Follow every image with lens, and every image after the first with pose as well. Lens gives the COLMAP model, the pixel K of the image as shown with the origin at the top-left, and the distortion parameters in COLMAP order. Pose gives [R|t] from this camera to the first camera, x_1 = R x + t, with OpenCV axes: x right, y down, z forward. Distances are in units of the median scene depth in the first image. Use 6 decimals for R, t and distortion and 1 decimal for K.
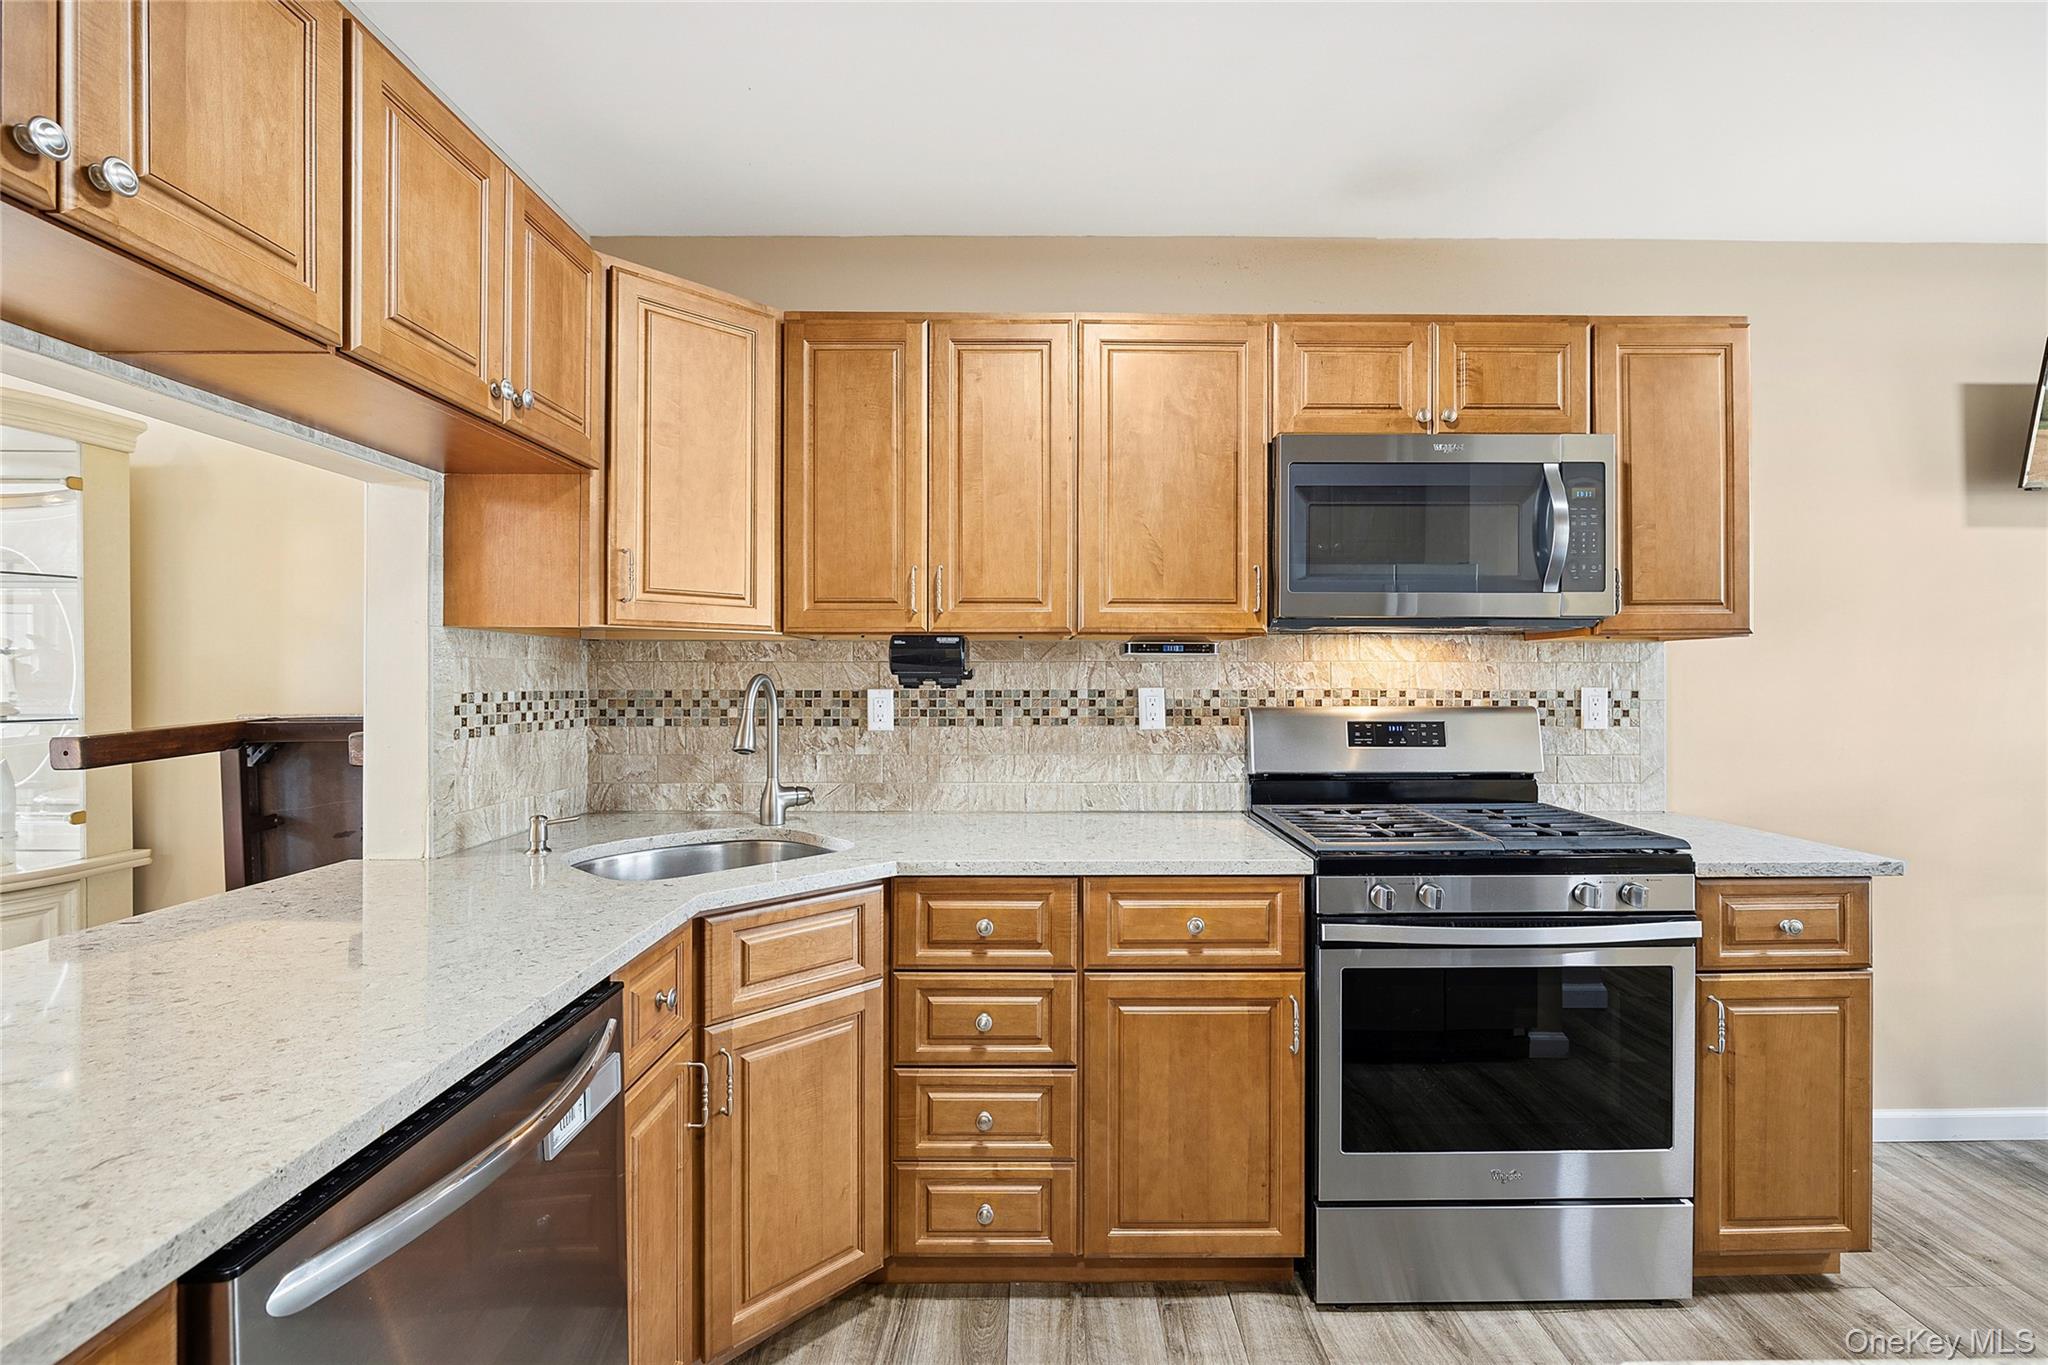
lens RADIAL K [[919.5, 0, 1024.0], [0, 919.5, 682.5], [0, 0, 1]] dist [-0.000532, -0.000042]
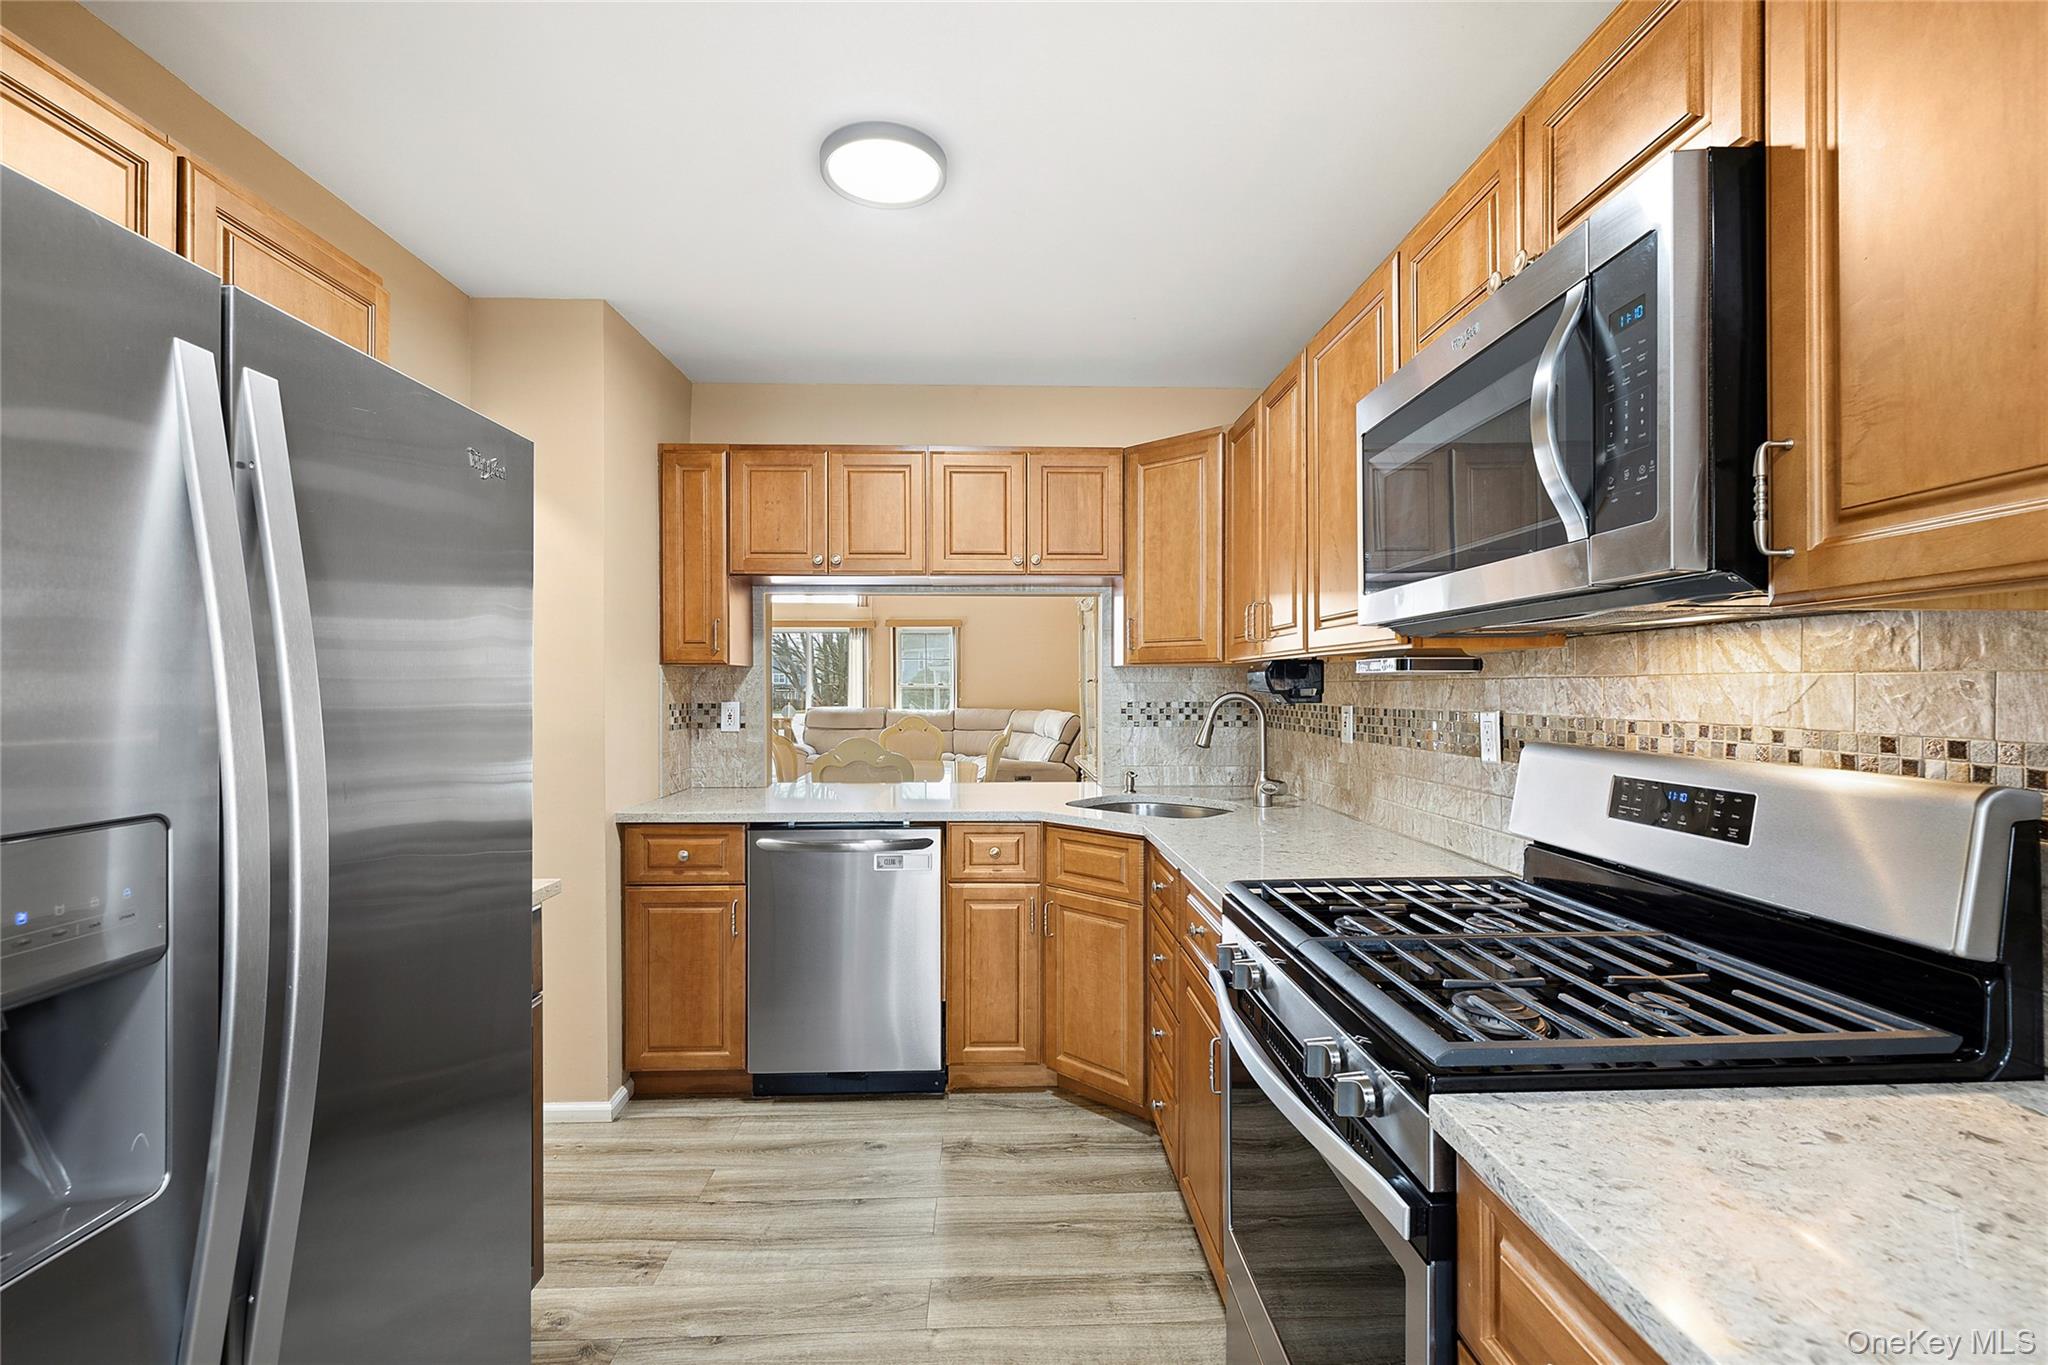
lens RADIAL K [[874.7, 0, 1038.7], [0, 874.7, 686.1], [0, 0, 1]] dist [-0.001992, -0.000825]
pose [[0.033095, -0.001589, -0.999451, 0.972966], [-0.005721, 0.999982, -0.001779, -0.013778], [0.999436, 0.005777, 0.033085, 0.638636]]
